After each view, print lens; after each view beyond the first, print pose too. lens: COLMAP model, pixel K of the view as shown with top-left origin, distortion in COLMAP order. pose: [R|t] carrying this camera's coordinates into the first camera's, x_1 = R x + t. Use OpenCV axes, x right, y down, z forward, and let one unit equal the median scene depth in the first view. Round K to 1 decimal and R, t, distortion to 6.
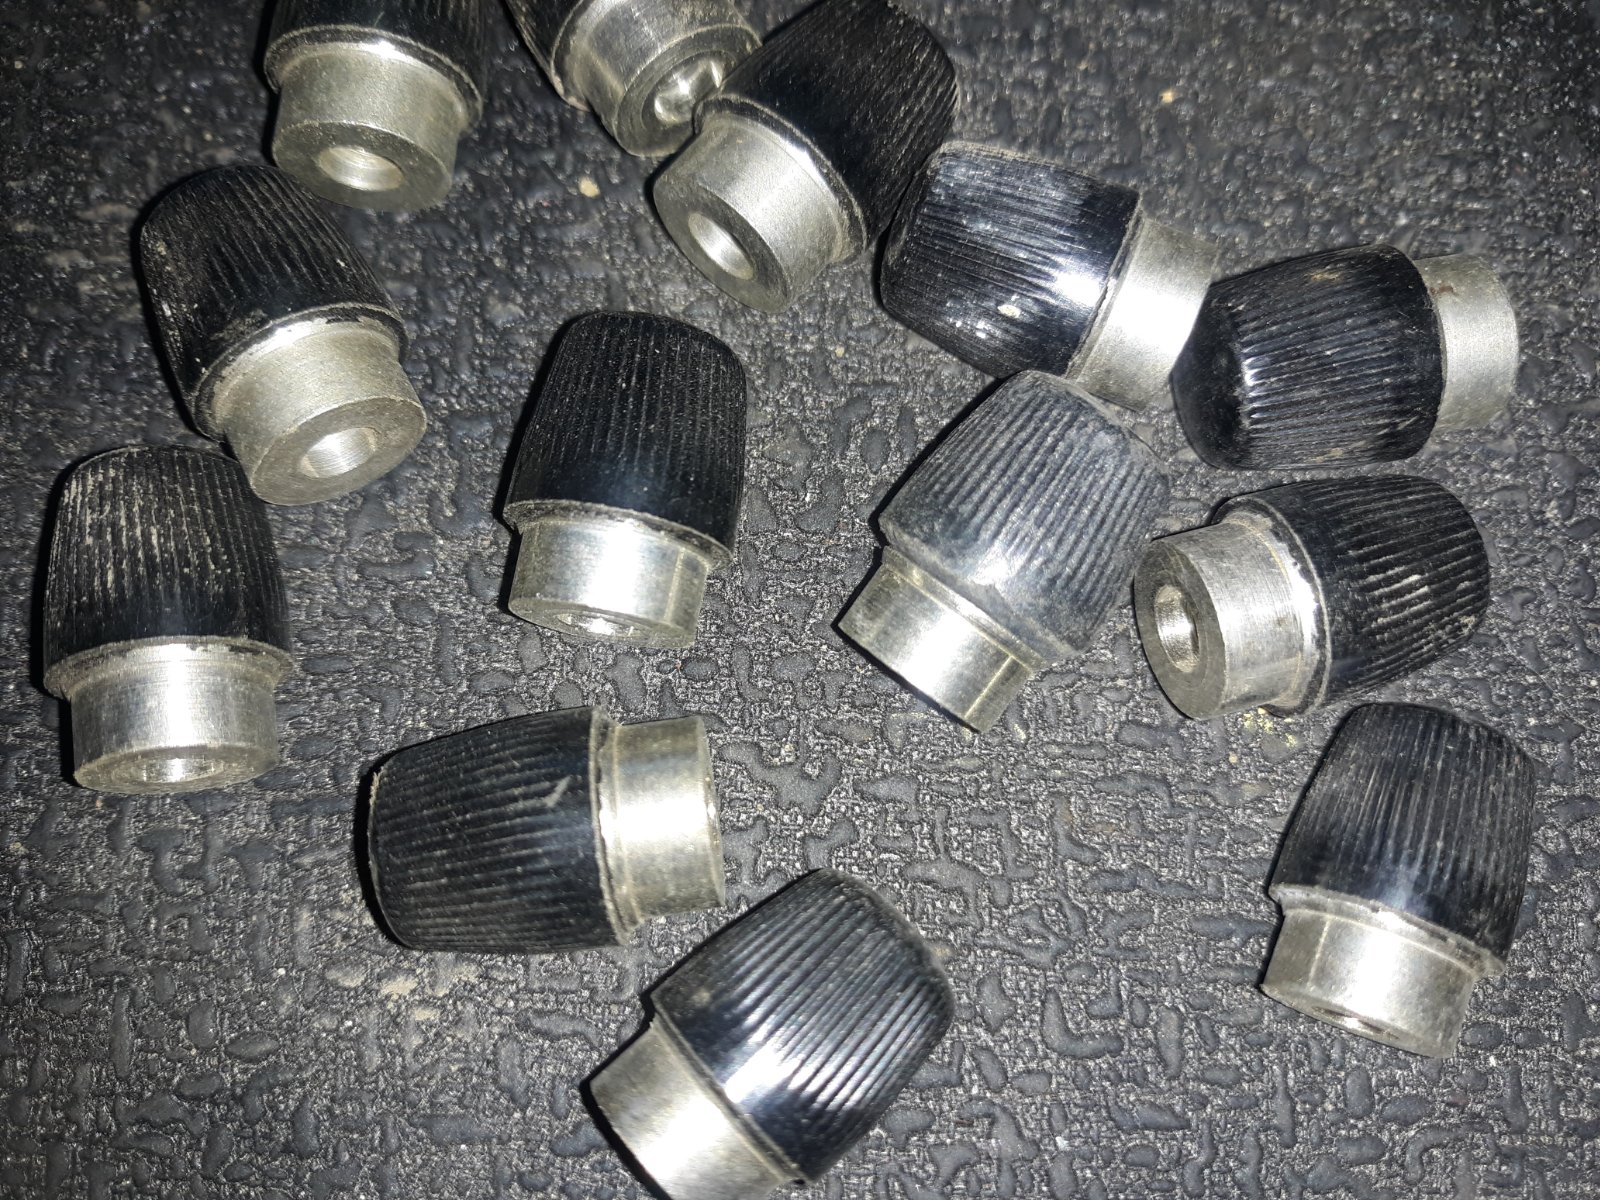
lens RADIAL K [[1520.4, 0, 800.0], [0, 1520.4, 600.0], [0, 0, 1]] dist [-0.033605, -0.009754]
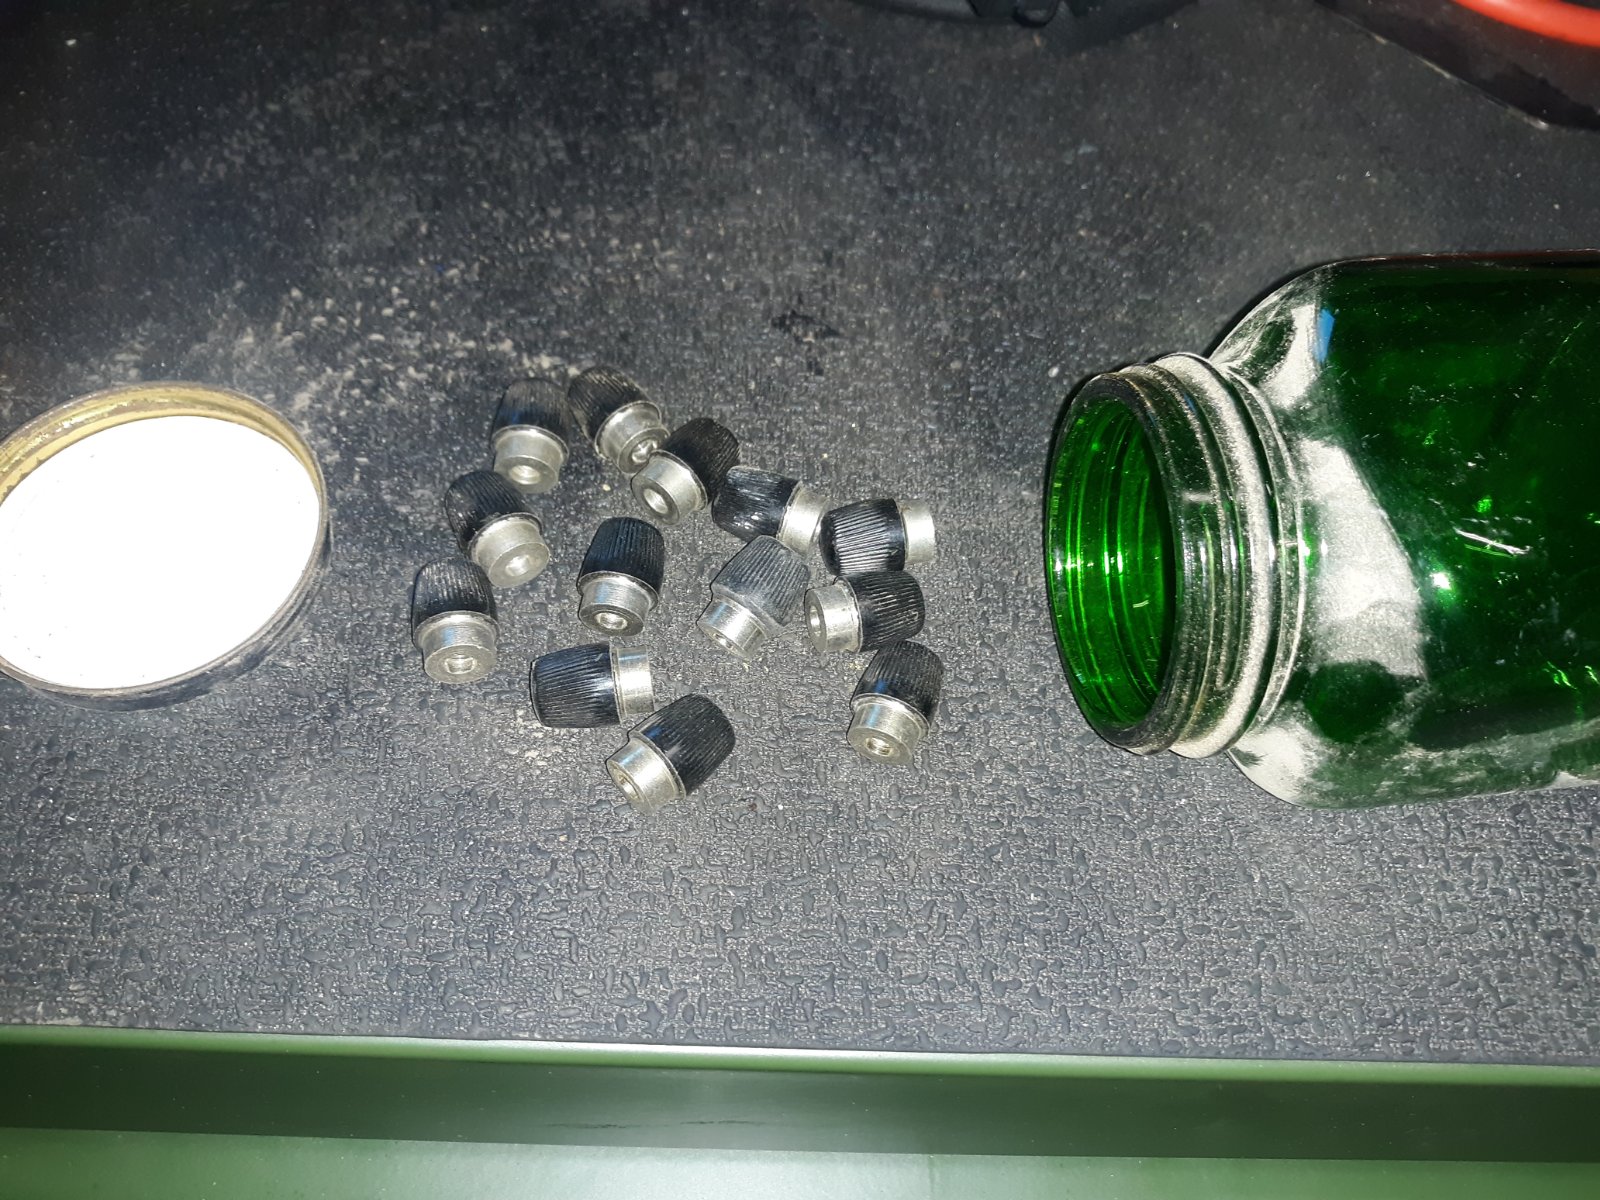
lens RADIAL K [[1508.2, 0, 800.0], [0, 1508.2, 600.0], [0, 0, 1]] dist [0.450592, -0.002124]
pose [[0.999456, -0.008929, 0.031753, 0.125595], [0.017925, 0.955132, -0.295637, 0.788113], [-0.027689, 0.296045, 0.954773, -1.664671]]
